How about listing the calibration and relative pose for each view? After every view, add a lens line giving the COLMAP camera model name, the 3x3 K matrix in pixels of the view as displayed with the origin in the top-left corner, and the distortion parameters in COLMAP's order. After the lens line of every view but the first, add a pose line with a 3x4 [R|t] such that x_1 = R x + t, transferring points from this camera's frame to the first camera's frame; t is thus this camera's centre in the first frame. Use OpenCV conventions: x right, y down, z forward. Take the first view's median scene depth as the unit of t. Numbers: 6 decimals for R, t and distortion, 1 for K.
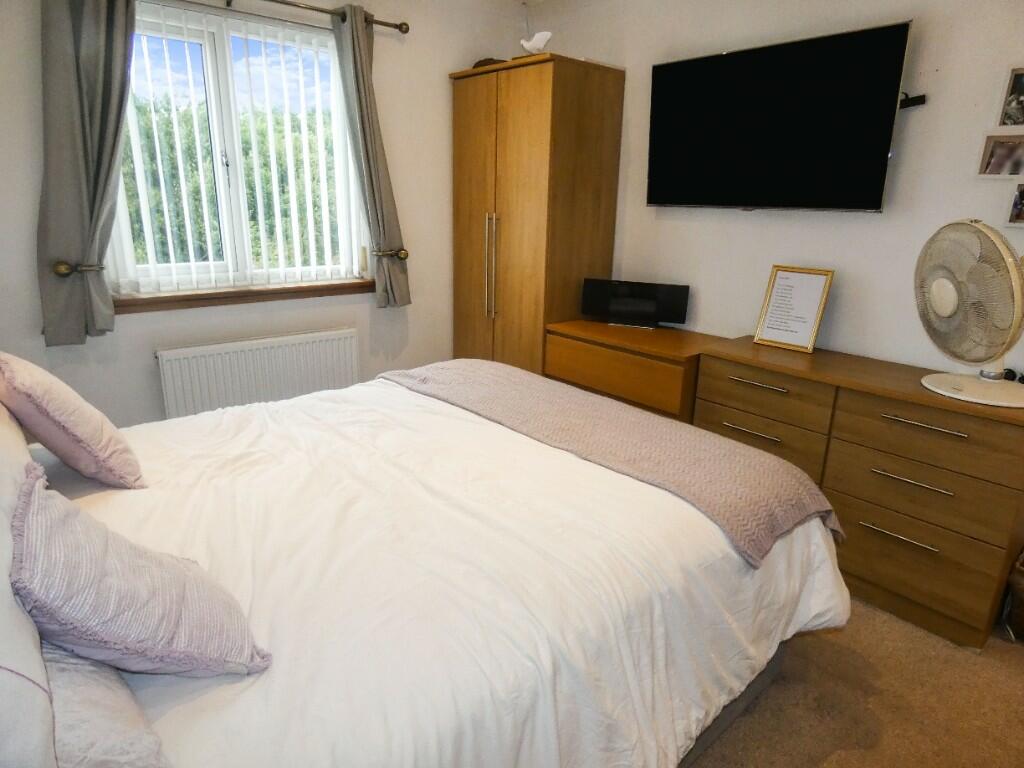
lens RADIAL K [[626.9, 0, 514.7], [0, 626.9, 386.1], [0, 0, 1]] dist [-0.004927, -0.002468]
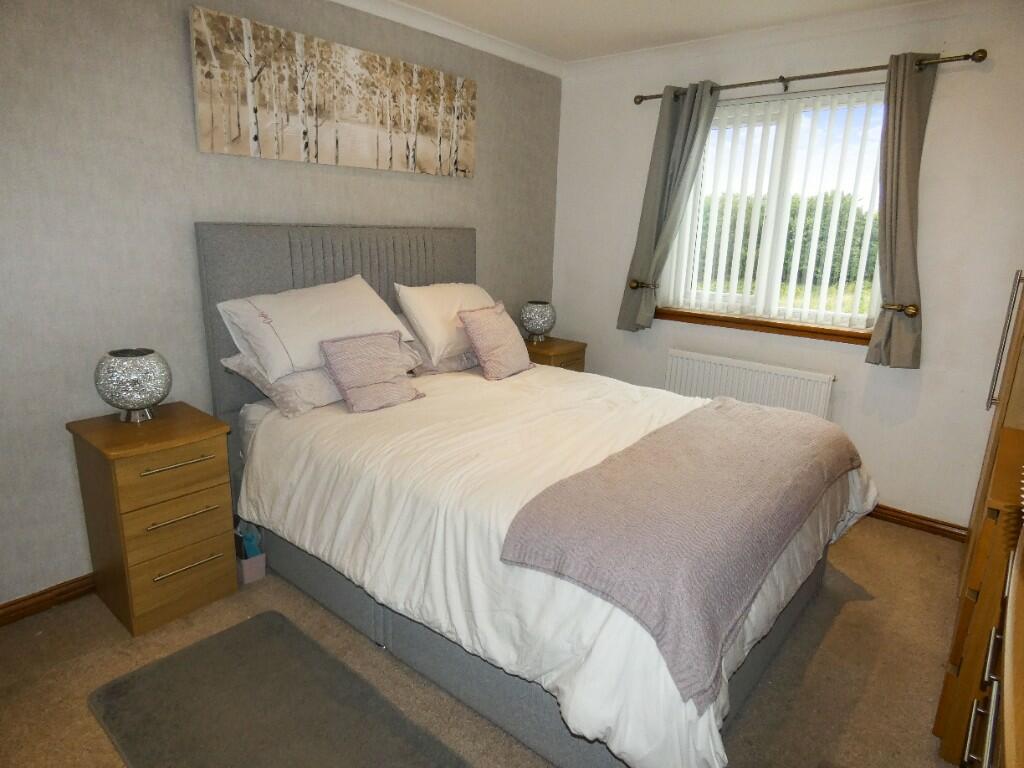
lens RADIAL K [[626.9, 0, 514.7], [0, 626.9, 386.1], [0, 0, 1]] dist [-0.004927, -0.002468]
pose [[0.159094, 0.229903, -0.960122, 0.671359], [-0.305881, 0.936132, 0.173474, -0.103558], [0.938683, 0.266084, 0.219256, 0.343346]]
